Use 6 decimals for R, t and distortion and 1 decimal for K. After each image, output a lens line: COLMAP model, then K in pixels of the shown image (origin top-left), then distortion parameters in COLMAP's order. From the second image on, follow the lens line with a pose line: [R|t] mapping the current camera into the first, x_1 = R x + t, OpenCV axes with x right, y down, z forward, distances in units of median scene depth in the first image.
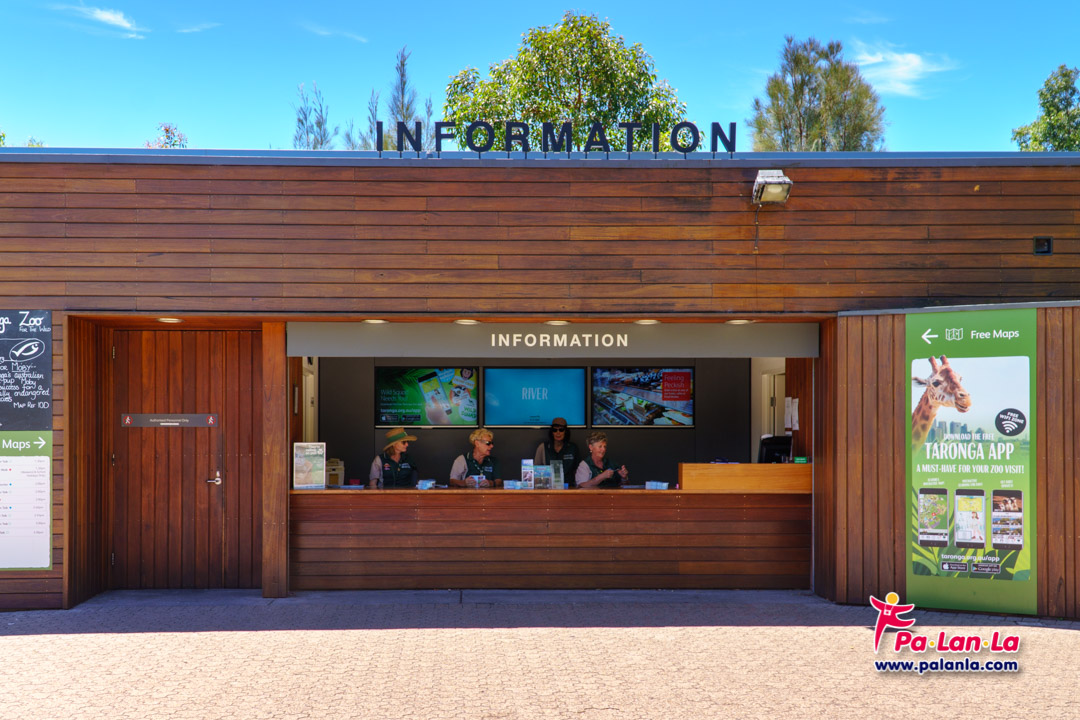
lens RADIAL K [[1050.8, 0, 540.7], [0, 1050.8, 363.9], [0, 0, 1]] dist [0.015994, 0.000000]
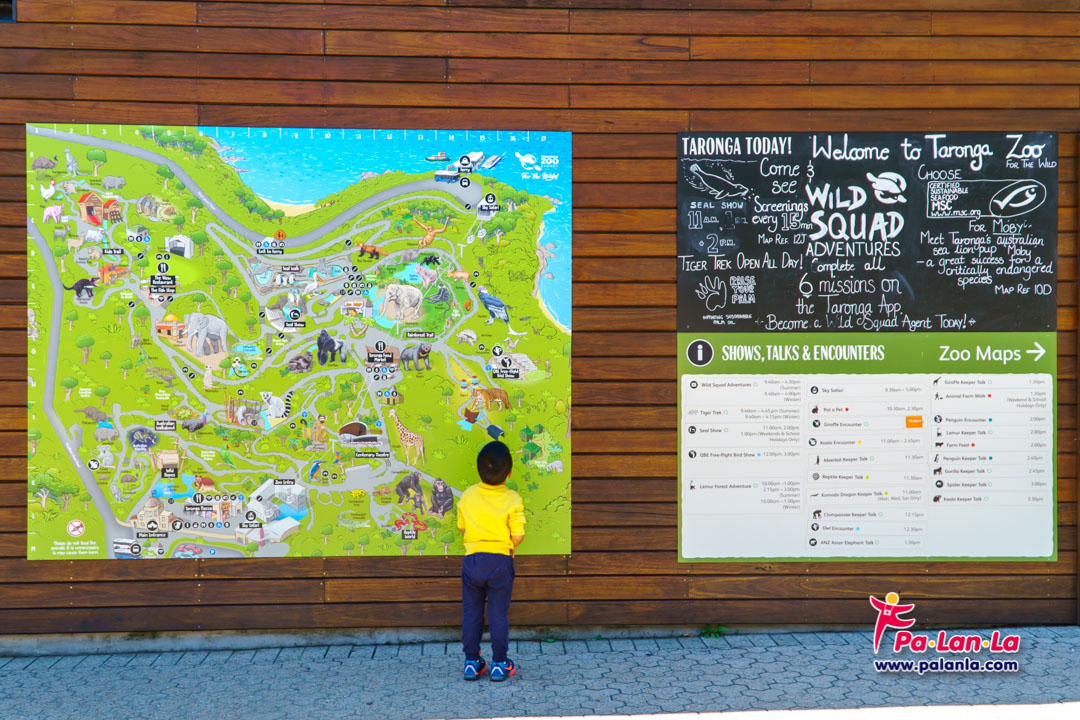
lens RADIAL K [[971.8, 0, 539.3], [0, 971.8, 355.7], [0, 0, 1]] dist [0.018705, 0.010087]
pose [[0.999992, -0.000505, 0.003888, -0.763994], [0.000492, 0.999994, 0.003441, 0.075125], [-0.003889, -0.003439, 0.999987, 0.439041]]
